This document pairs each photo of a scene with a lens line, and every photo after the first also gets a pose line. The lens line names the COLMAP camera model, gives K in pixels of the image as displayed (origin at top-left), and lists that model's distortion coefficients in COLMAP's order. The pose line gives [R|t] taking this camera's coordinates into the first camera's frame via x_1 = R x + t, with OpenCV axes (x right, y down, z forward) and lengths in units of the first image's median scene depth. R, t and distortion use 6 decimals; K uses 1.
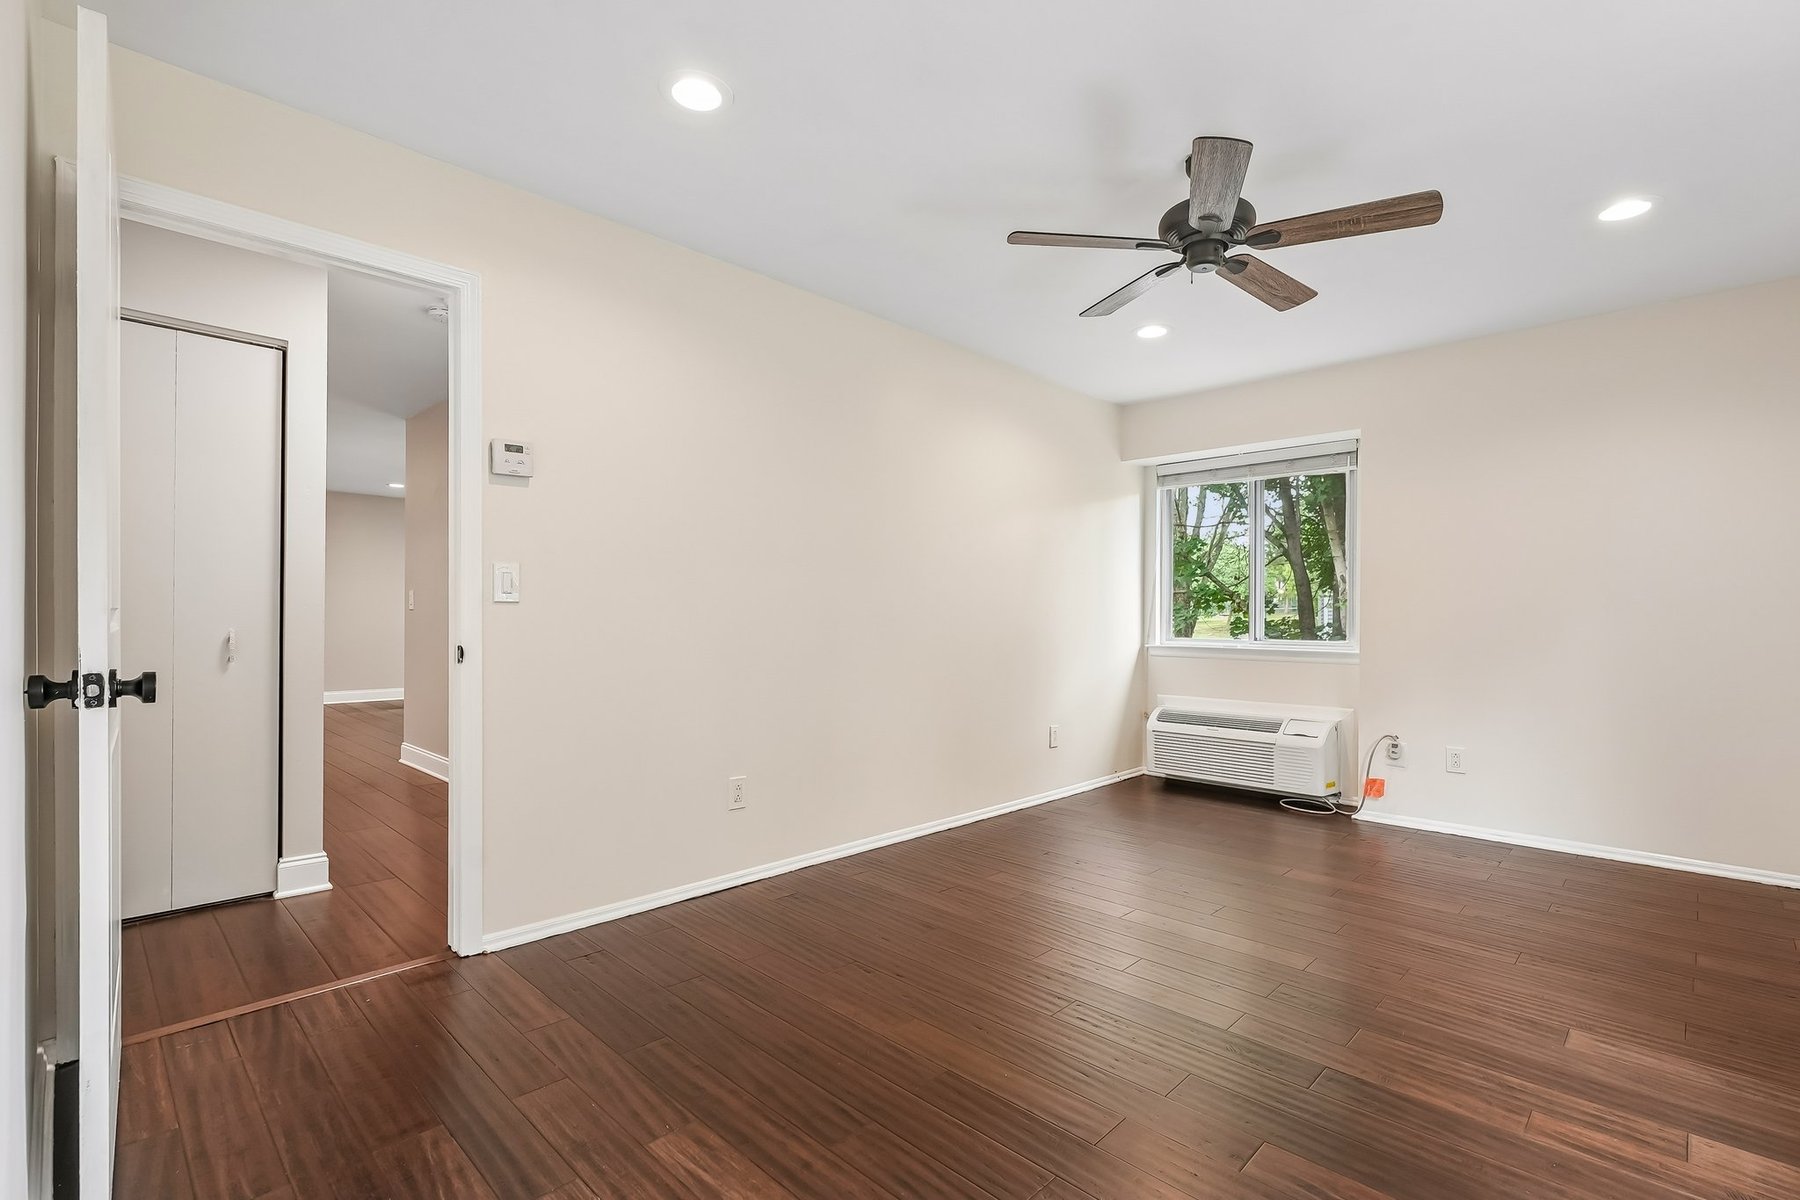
lens RADIAL K [[848.9, 0, 883.3], [0, 848.9, 608.6], [0, 0, 1]] dist [0.003992, 0.001331]
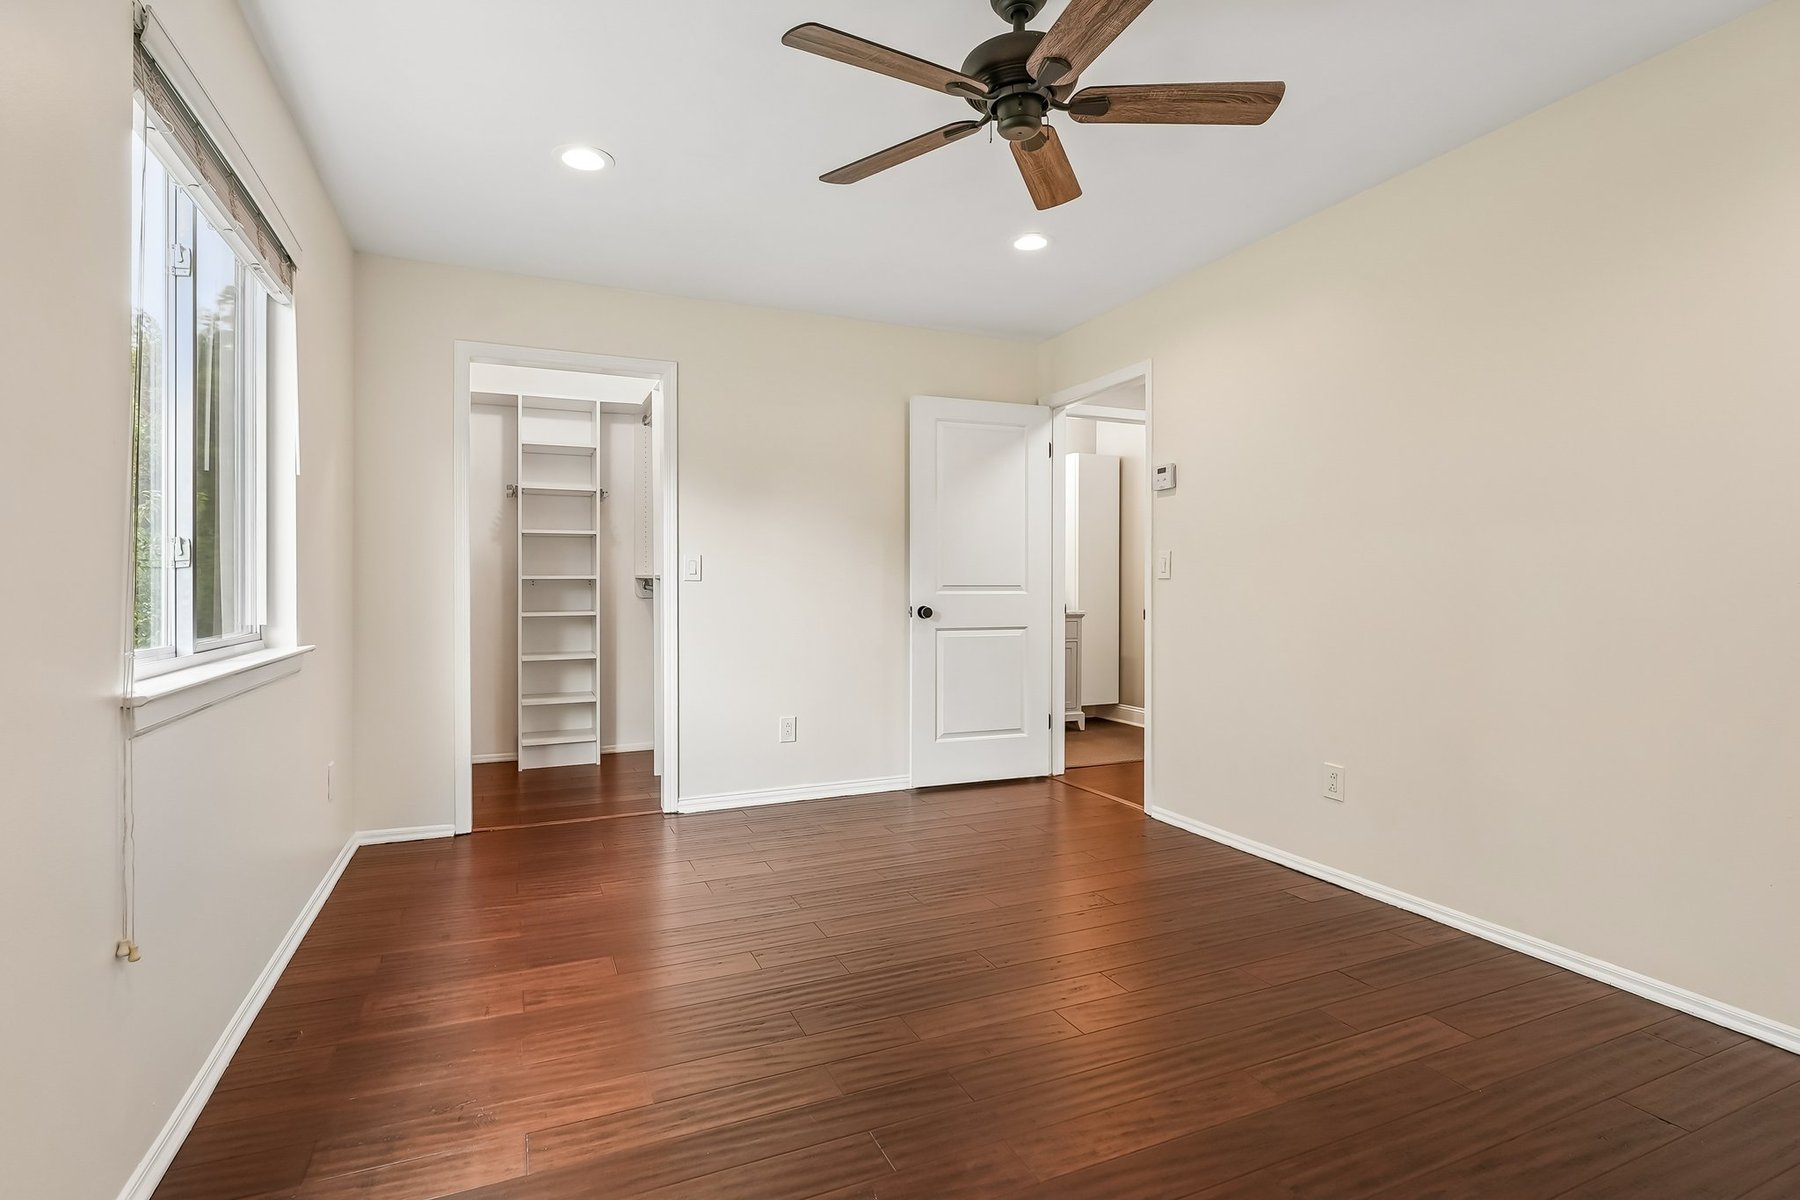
lens RADIAL K [[883.5, 0, 892.2], [0, 883.5, 592.0], [0, 0, 1]] dist [0.000067, -0.000023]
pose [[-0.375646, -0.000909, -0.926763, 1.101452], [-0.002906, 0.999996, 0.000197, 0.015710], [0.926759, 0.002768, -0.375647, 1.131953]]
